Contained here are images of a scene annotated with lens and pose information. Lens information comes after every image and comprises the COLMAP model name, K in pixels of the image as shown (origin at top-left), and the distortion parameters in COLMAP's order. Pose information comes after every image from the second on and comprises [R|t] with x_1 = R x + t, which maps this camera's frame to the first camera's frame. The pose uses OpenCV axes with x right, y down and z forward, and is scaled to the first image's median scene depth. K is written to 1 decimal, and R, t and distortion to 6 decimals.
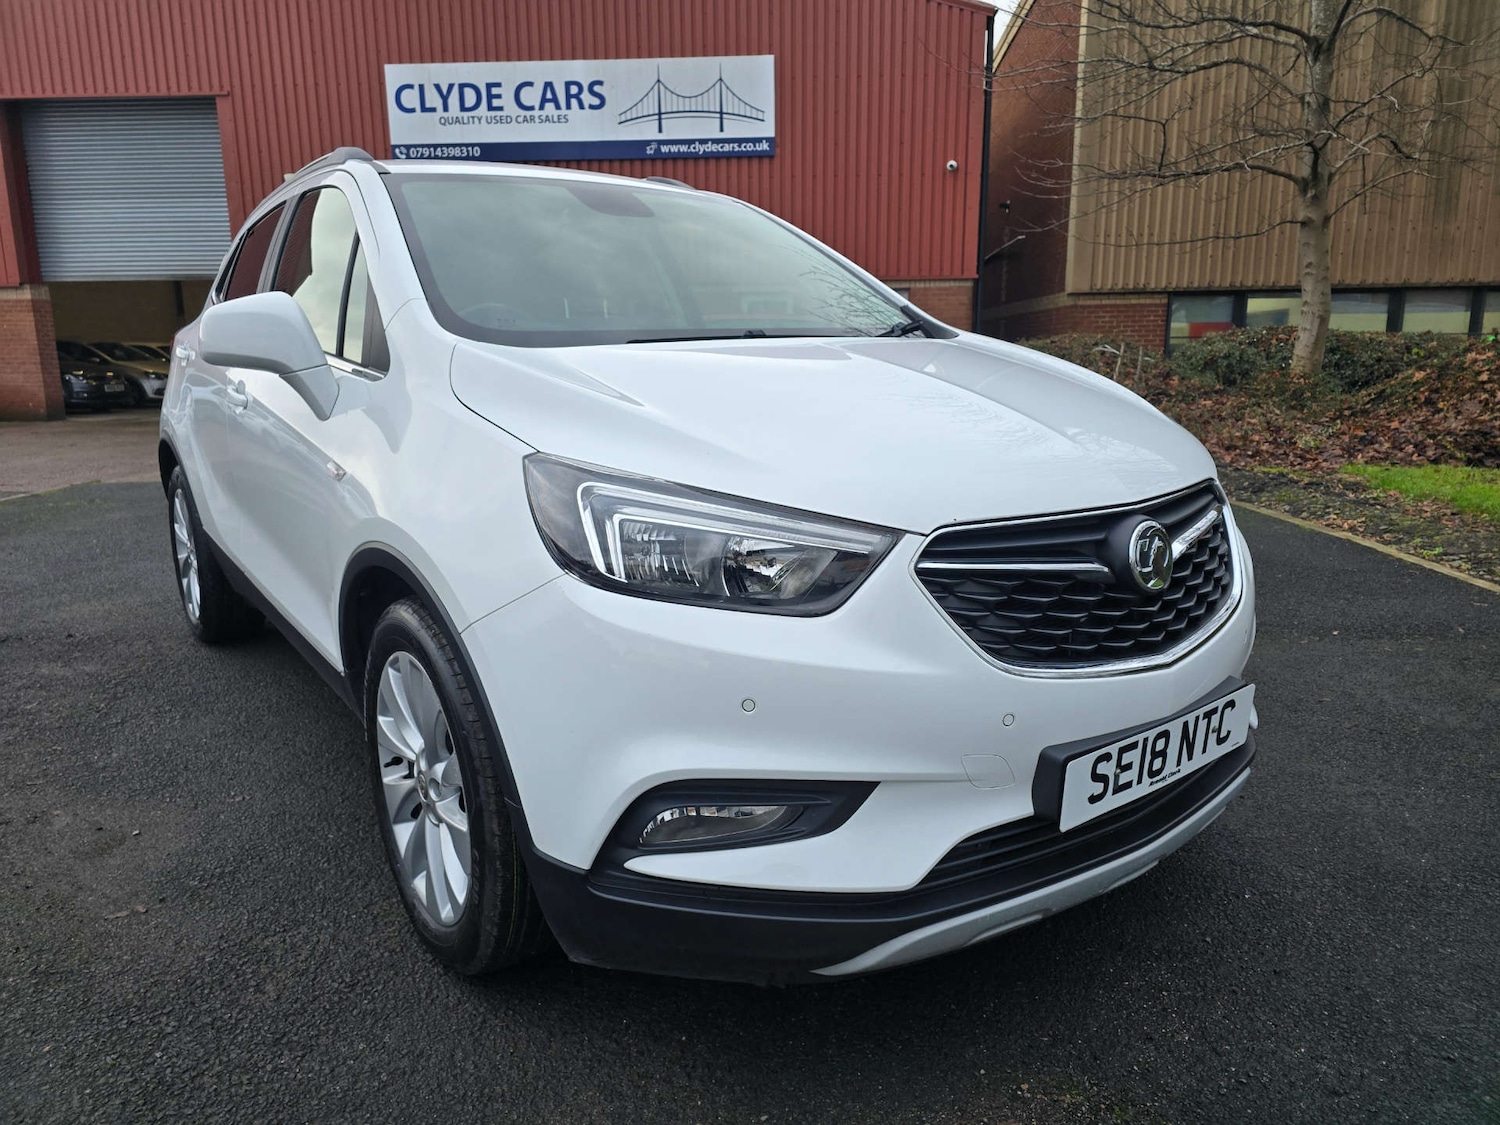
lens RADIAL K [[1005.8, 0, 743.5], [0, 1005.8, 552.5], [0, 0, 1]] dist [0.058714, -0.046941]
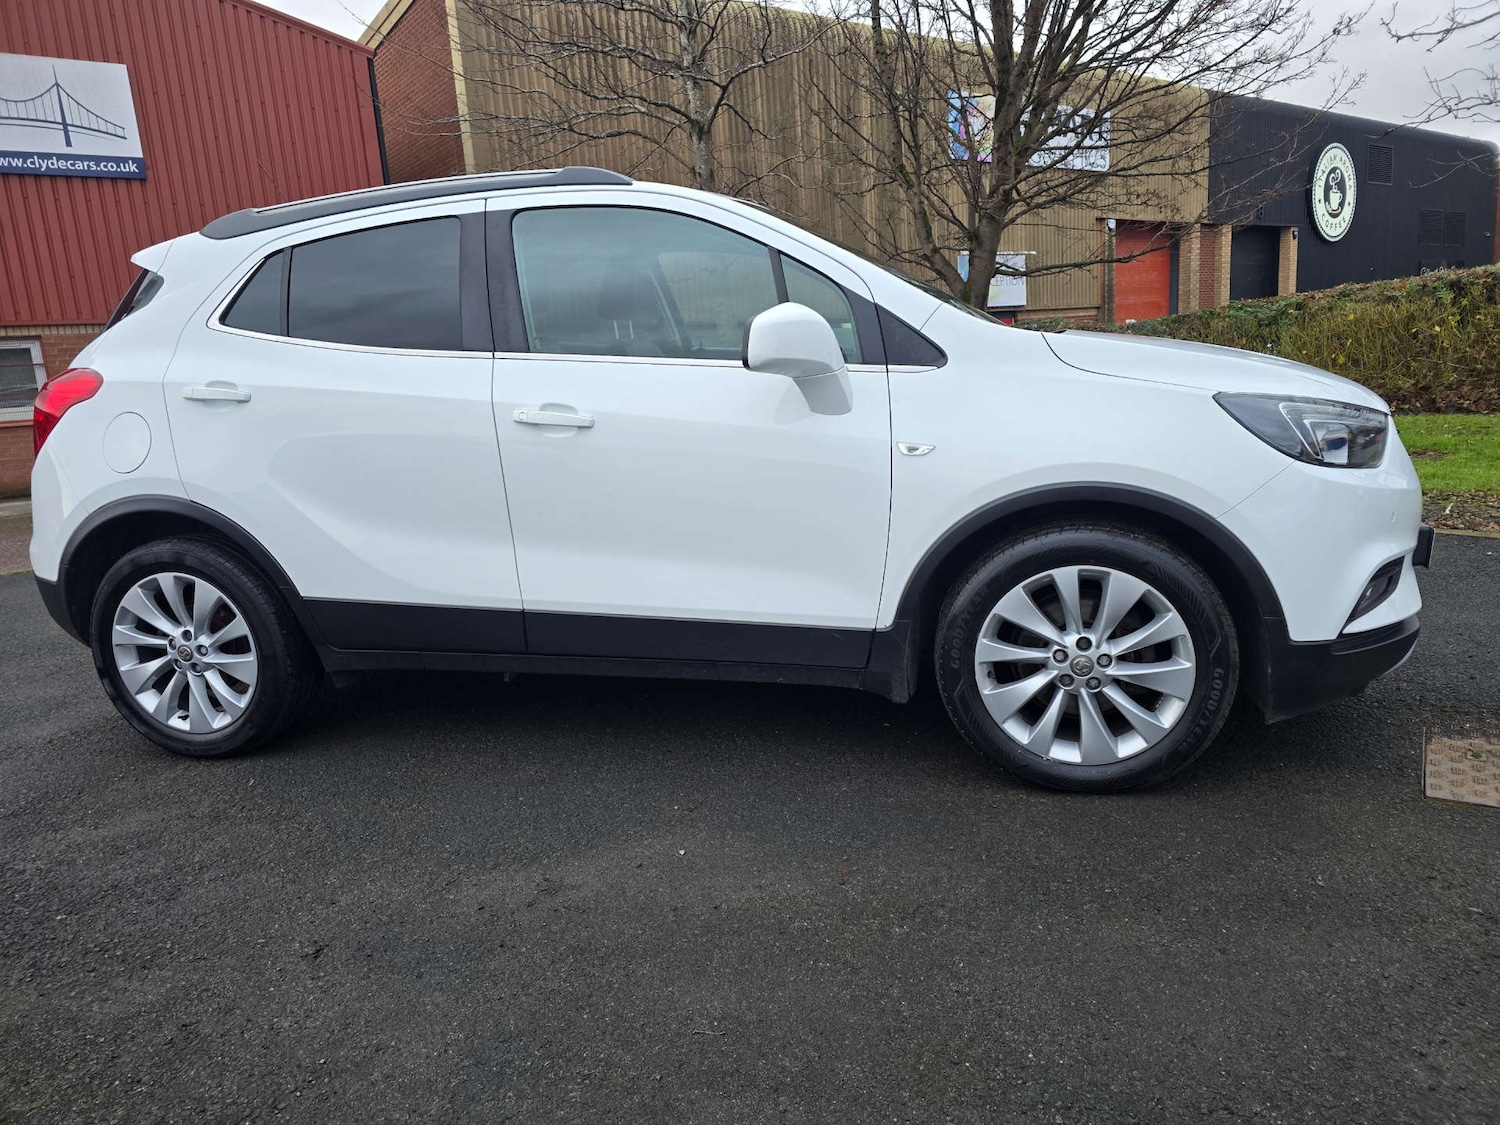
lens RADIAL K [[1005.8, 0, 752.1], [0, 1005.8, 565.9], [0, 0, 1]] dist [0.058714, -0.046941]
pose [[0.765394, -0.168679, 0.621063, -0.241526], [0.186645, 0.981745, 0.036618, -0.004338], [-0.615902, 0.087891, 0.782904, 0.037971]]
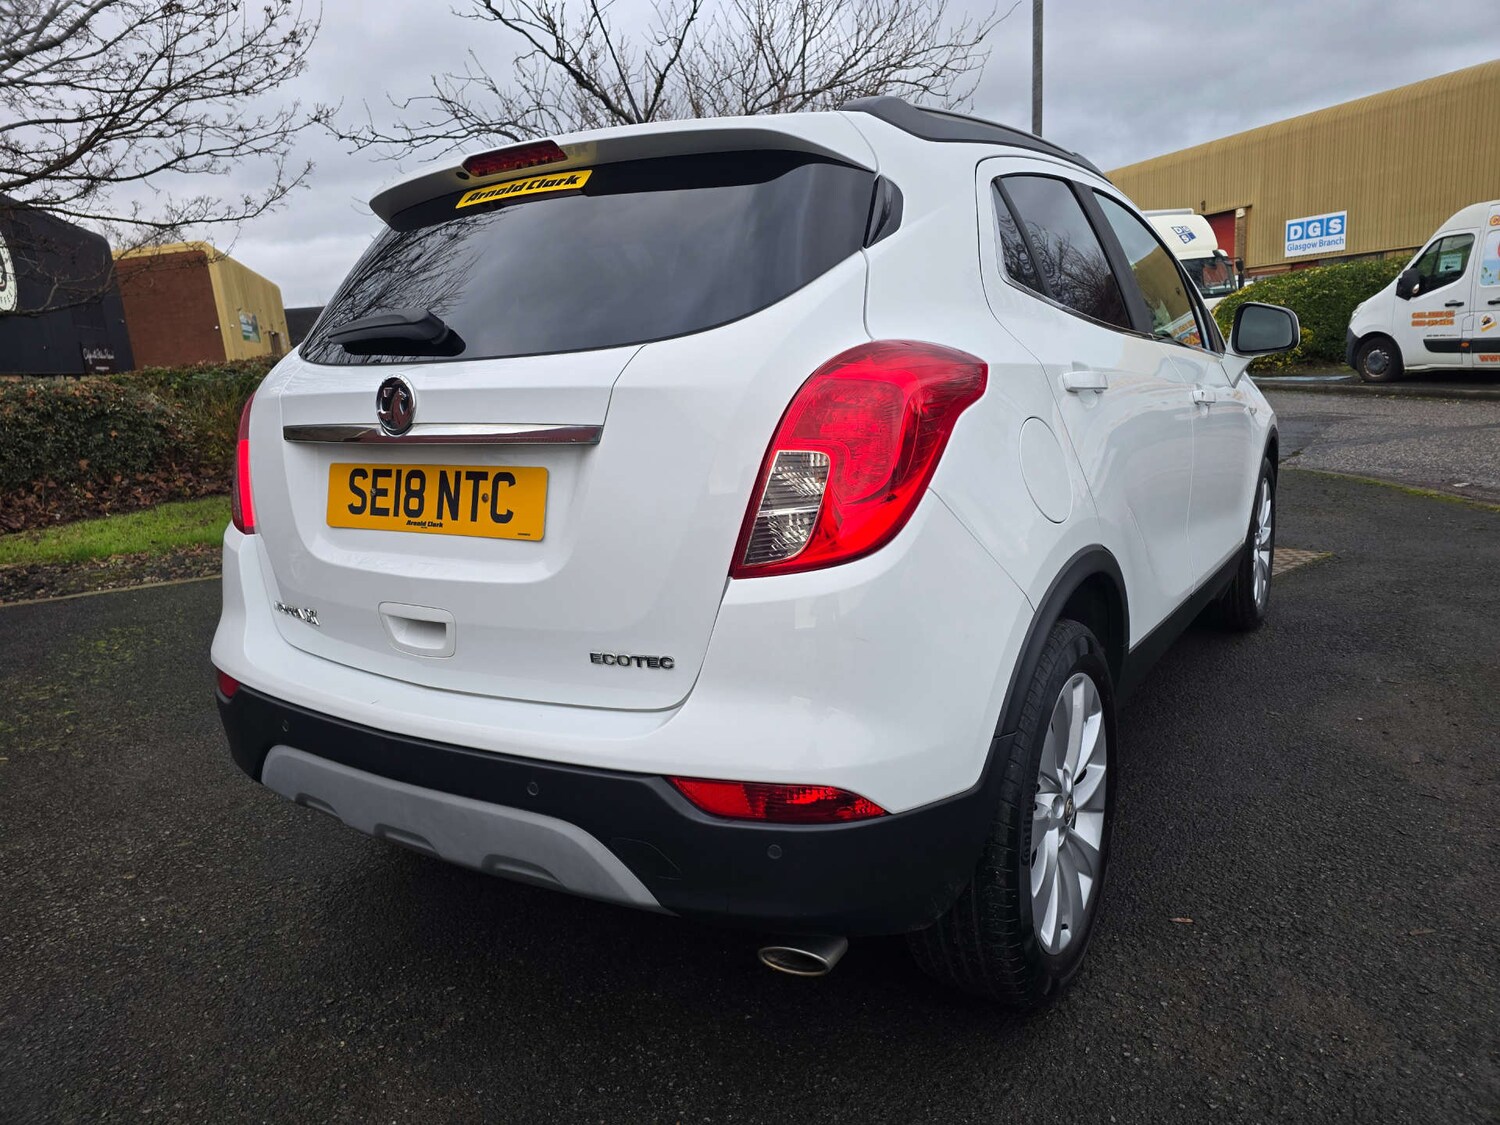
lens RADIAL K [[1005.8, 0, 758.0], [0, 1005.8, 562.0], [0, 0, 1]] dist [0.058714, -0.046941]
pose [[-0.355518, -0.162917, 0.920361, -0.320245], [0.258150, 0.929274, 0.264213, -0.094760], [-0.898313, 0.331524, -0.288317, 0.432168]]
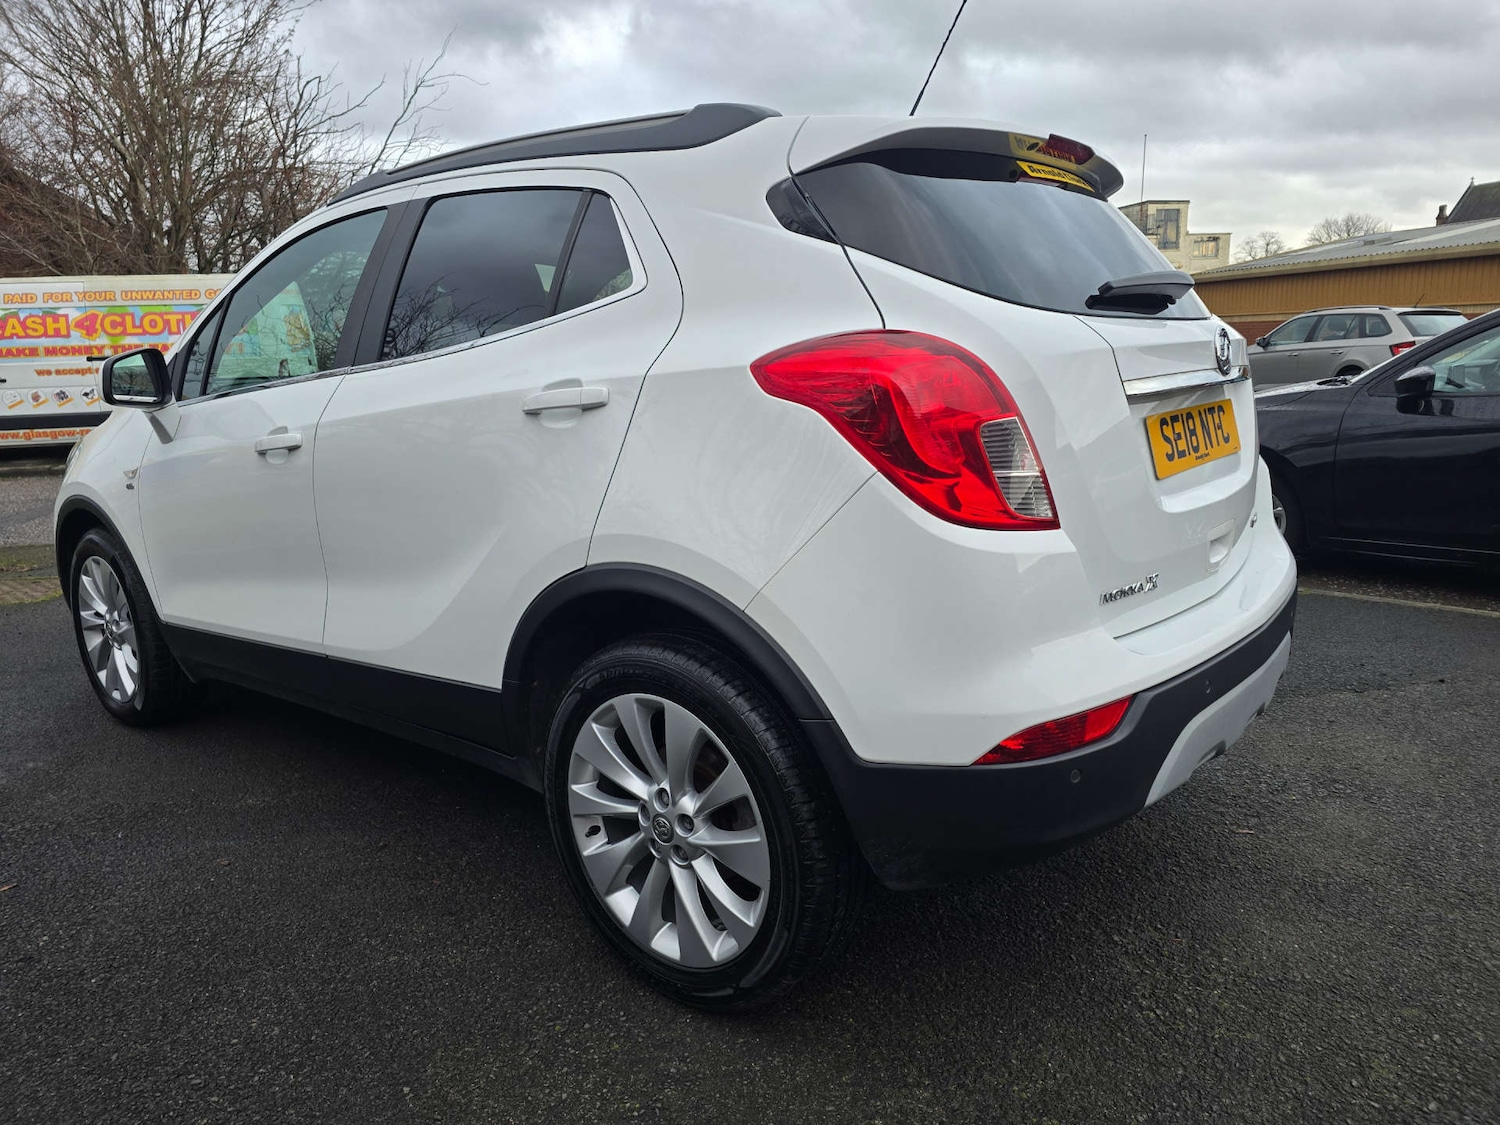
lens RADIAL K [[1005.8, 0, 749.8], [0, 1005.8, 567.8], [0, 0, 1]] dist [0.058714, -0.046941]
pose [[-0.969777, 0.096918, -0.223917, -0.046600], [-0.002451, 0.913808, 0.406140, -0.126782], [0.243980, 0.394414, -0.885952, 0.575893]]
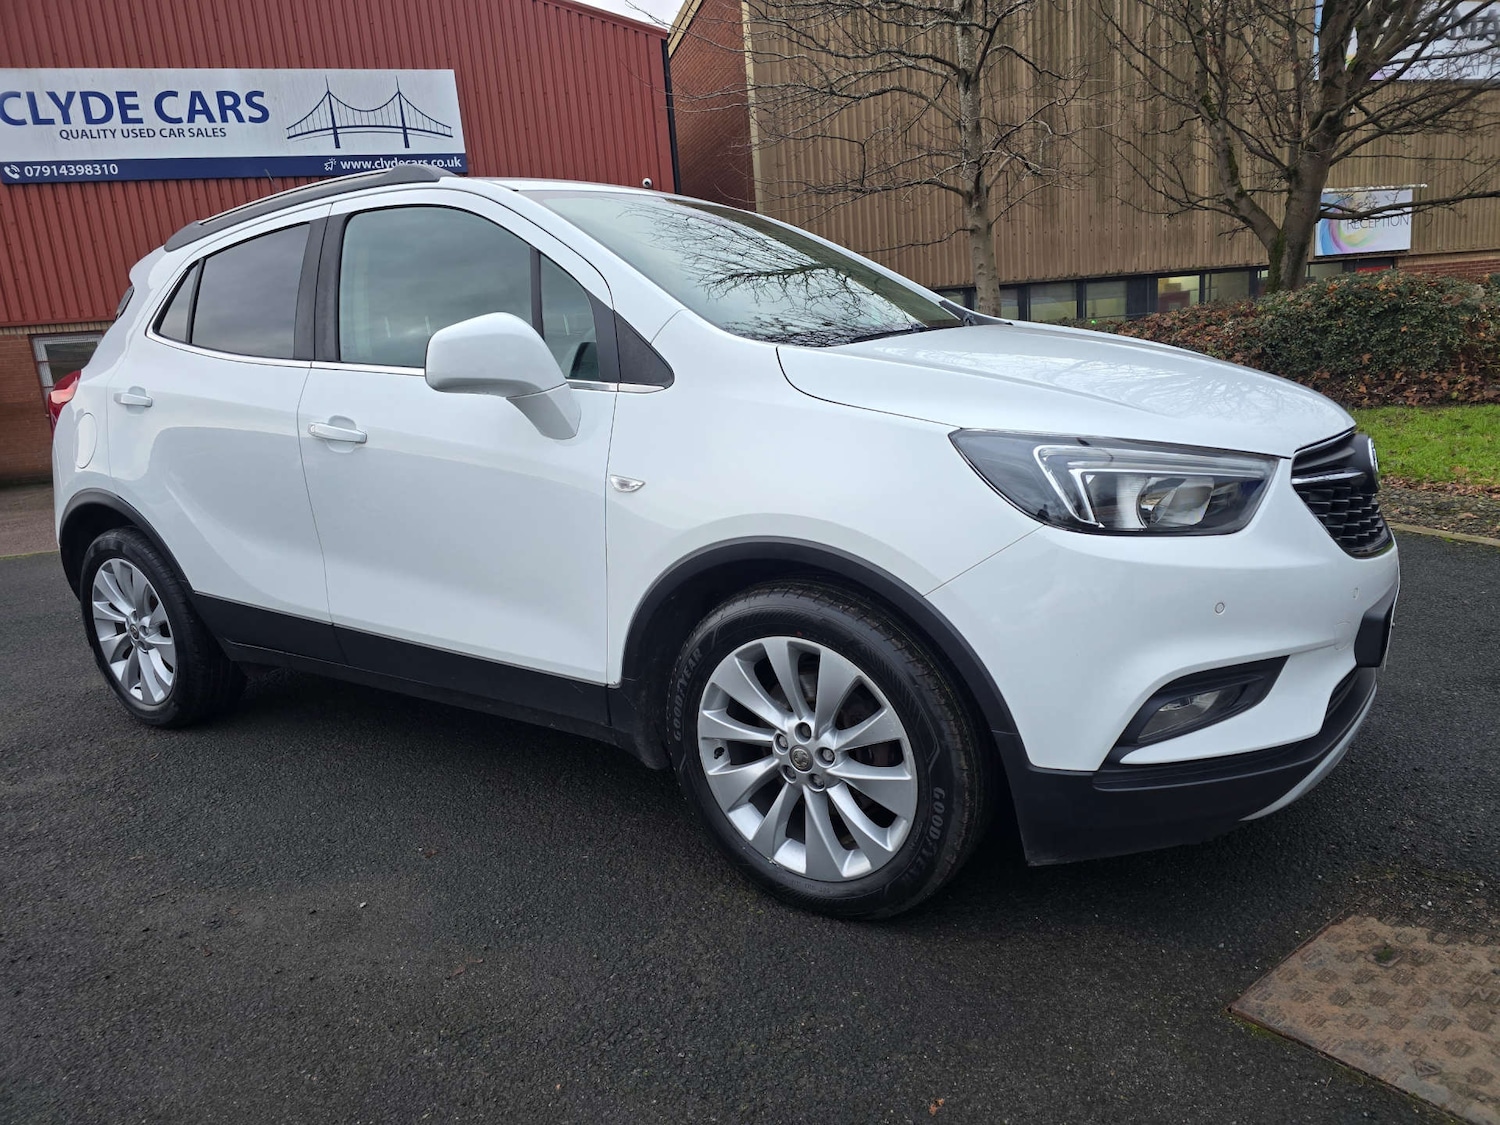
lens RADIAL K [[1005.8, 0, 753.3], [0, 1005.8, 560.8], [0, 0, 1]] dist [0.058714, -0.046941]
pose [[0.935562, -0.133150, 0.327102, -0.115041], [0.135719, 0.990633, 0.015069, -0.000065], [-0.326044, 0.030296, 0.944869, 0.000940]]
